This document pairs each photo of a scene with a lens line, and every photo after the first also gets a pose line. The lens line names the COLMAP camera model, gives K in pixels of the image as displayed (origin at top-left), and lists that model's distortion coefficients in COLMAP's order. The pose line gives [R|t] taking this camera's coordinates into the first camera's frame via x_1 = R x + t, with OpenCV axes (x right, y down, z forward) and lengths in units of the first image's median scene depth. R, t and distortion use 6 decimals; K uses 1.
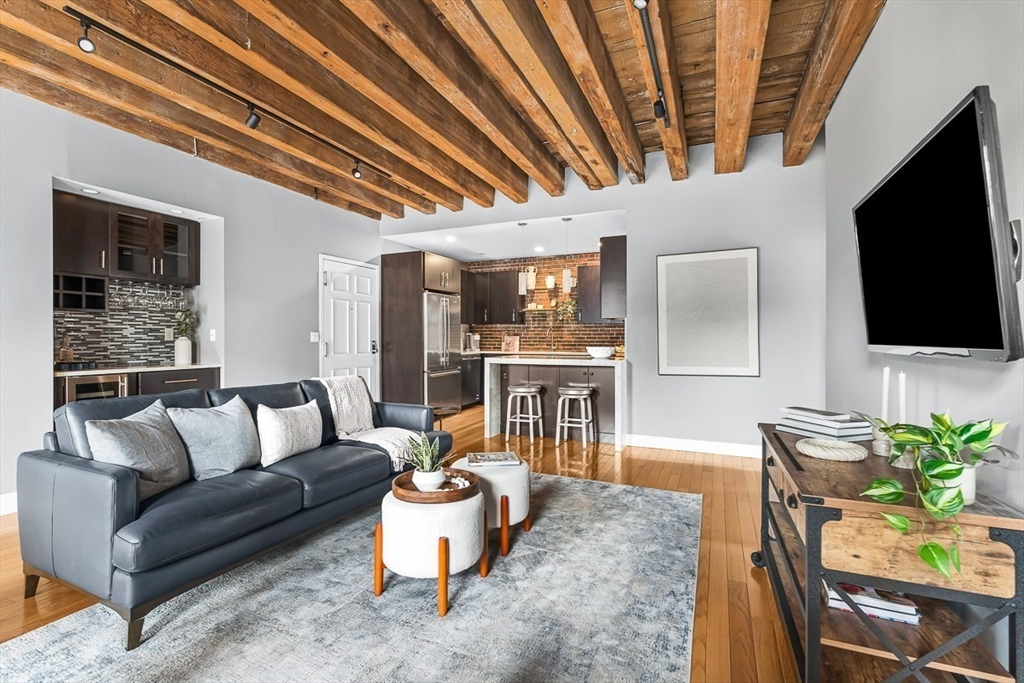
lens RADIAL K [[454.7, 0, 507.2], [0, 454.7, 344.7], [0, 0, 1]] dist [0.000851, 0.000138]
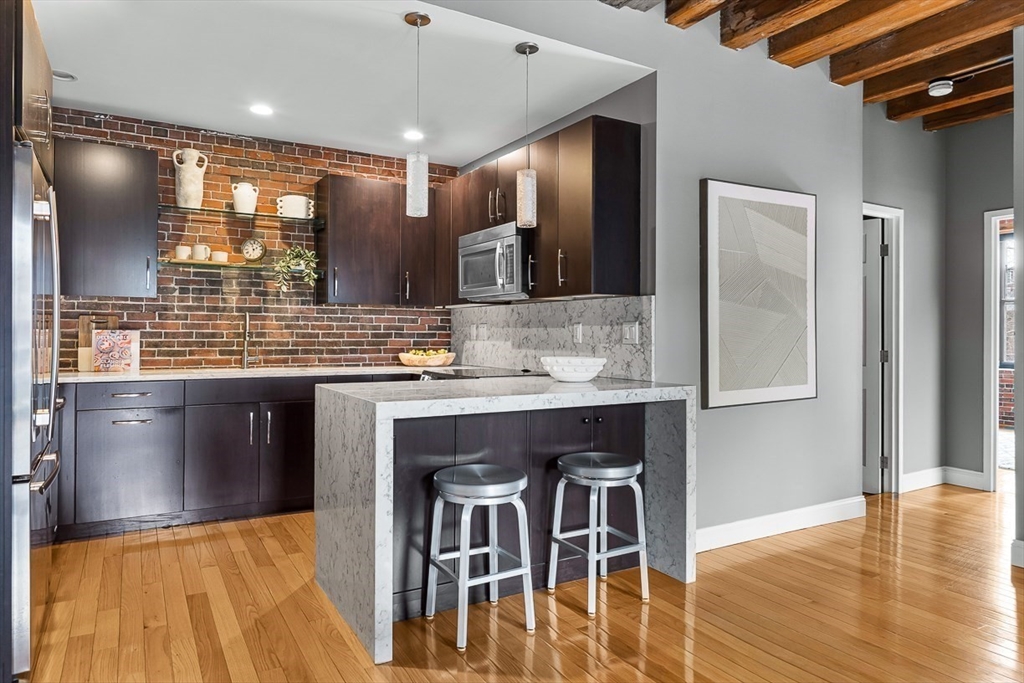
lens RADIAL K [[649.9, 0, 511.0], [0, 649.9, 335.8], [0, 0, 1]] dist [-0.000002, -0.000707]
pose [[0.573474, -0.000926, 0.819224, -0.251898], [0.009632, 0.999938, -0.005612, -0.009255], [-0.819167, 0.011109, 0.573447, 0.477988]]
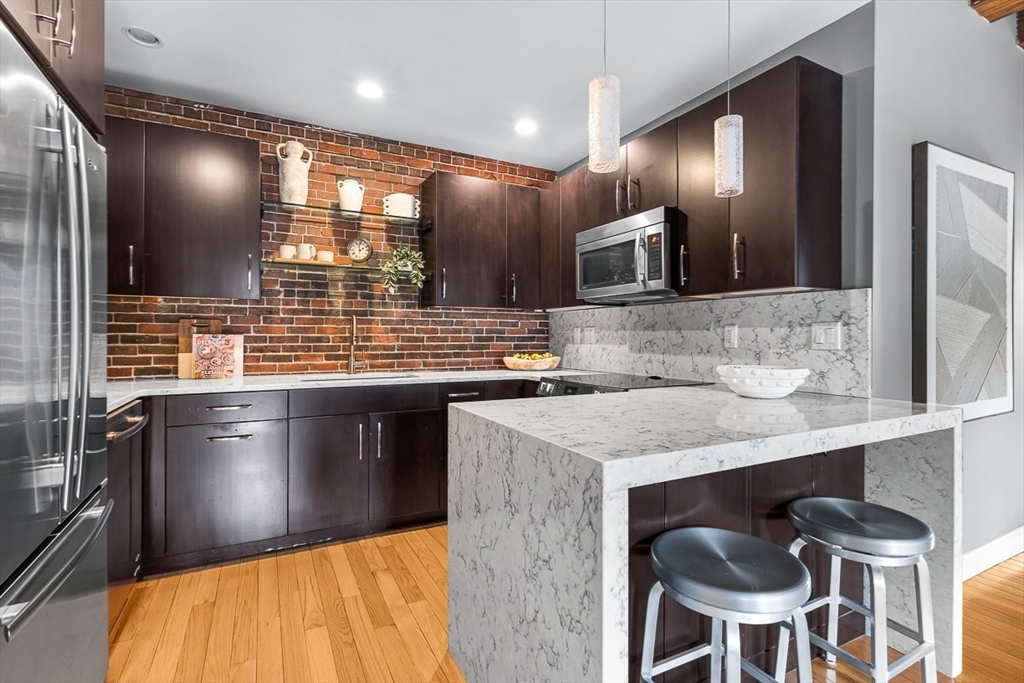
lens RADIAL K [[481.6, 0, 512.0], [0, 481.6, 341.5], [0, 0, 1]] dist [-0.001335, 0.000014]
pose [[0.613048, -0.008260, 0.790002, -0.151753], [0.011756, 0.999930, 0.001333, -0.012493], [-0.789958, 0.008470, 0.613102, 0.648360]]
